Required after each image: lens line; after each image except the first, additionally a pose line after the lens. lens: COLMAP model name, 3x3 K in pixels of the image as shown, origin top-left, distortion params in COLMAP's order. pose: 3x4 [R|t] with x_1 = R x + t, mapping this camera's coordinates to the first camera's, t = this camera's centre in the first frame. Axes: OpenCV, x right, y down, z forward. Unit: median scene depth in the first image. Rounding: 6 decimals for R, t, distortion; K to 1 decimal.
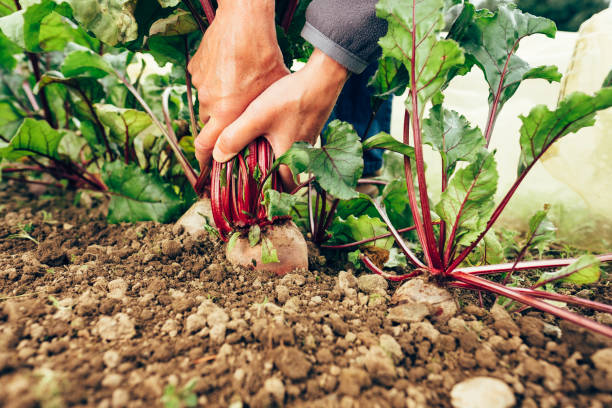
lens RADIAL K [[447.0, 0, 303.1], [0, 447.0, 201.0], [0, 0, 1]] dist [-0.048487, 0.004661]
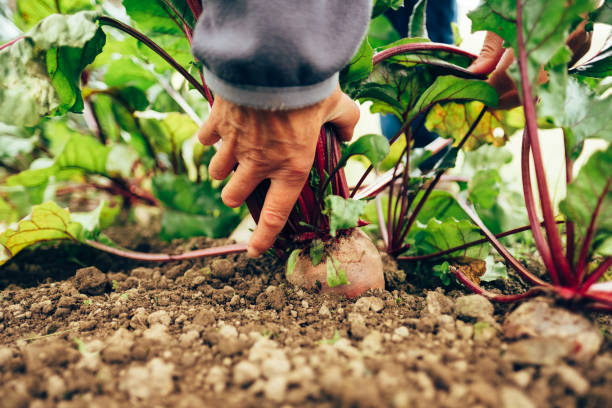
lens RADIAL K [[447.7, 0, 306.0], [0, 447.7, 204.0], [0, 0, 1]] dist [-0.041165, -0.003379]
pose [[0.989631, -0.058814, -0.131037, -0.019557], [0.058361, 0.998269, -0.007299, -0.004154], [0.131240, -0.000424, 0.991351, 0.201927]]
